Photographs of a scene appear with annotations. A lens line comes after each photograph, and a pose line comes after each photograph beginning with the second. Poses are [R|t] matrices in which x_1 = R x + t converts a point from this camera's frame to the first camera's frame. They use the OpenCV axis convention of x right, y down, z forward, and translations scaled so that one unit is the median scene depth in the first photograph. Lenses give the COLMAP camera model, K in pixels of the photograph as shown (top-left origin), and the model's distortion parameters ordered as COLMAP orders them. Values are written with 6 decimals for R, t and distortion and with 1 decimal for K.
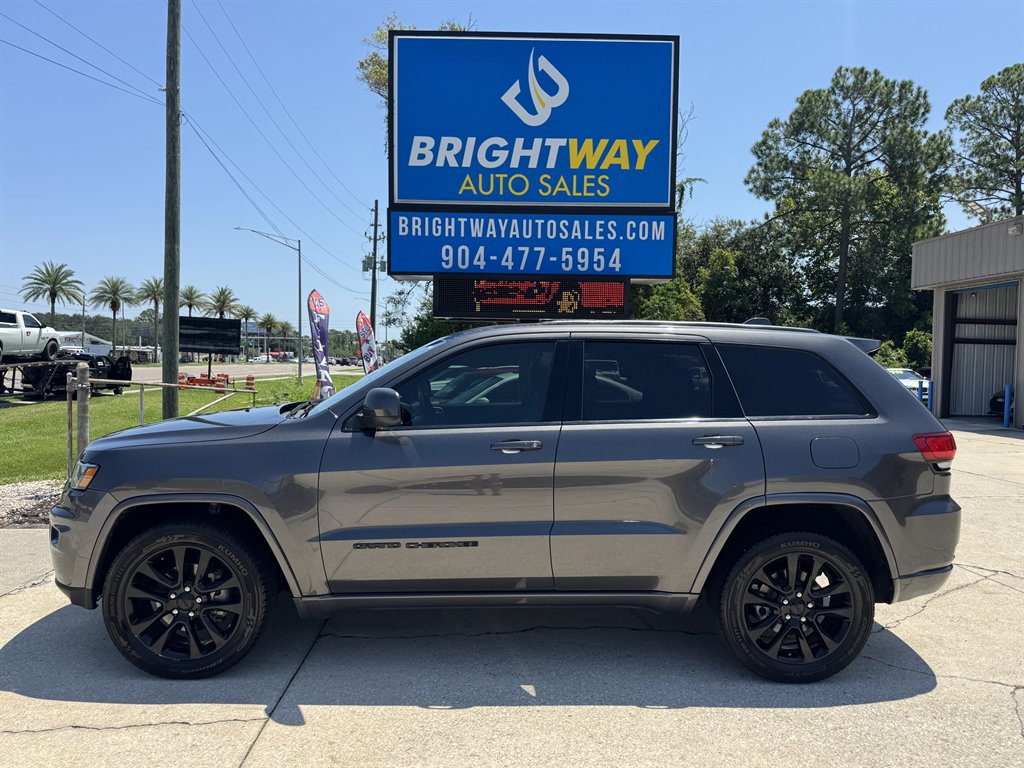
lens RADIAL K [[845.0, 0, 451.2], [0, 845.0, 402.4], [0, 0, 1]] dist [0.074854, -0.073927]
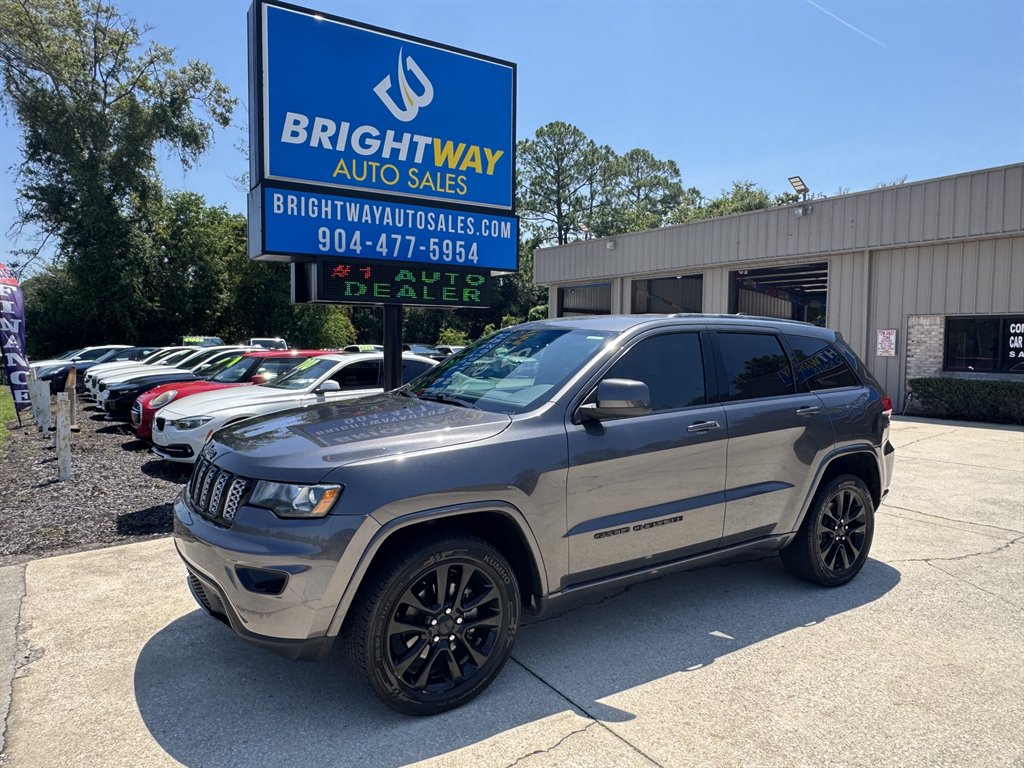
lens RADIAL K [[764.8, 0, 502.6], [0, 764.8, 384.7], [0, 0, 1]] dist [-0.016305, 0.008719]
pose [[0.826801, -0.036564, 0.561305, -0.341180], [0.029372, 0.999330, 0.021832, -0.016113], [-0.561727, -0.001564, 0.827321, 0.150258]]
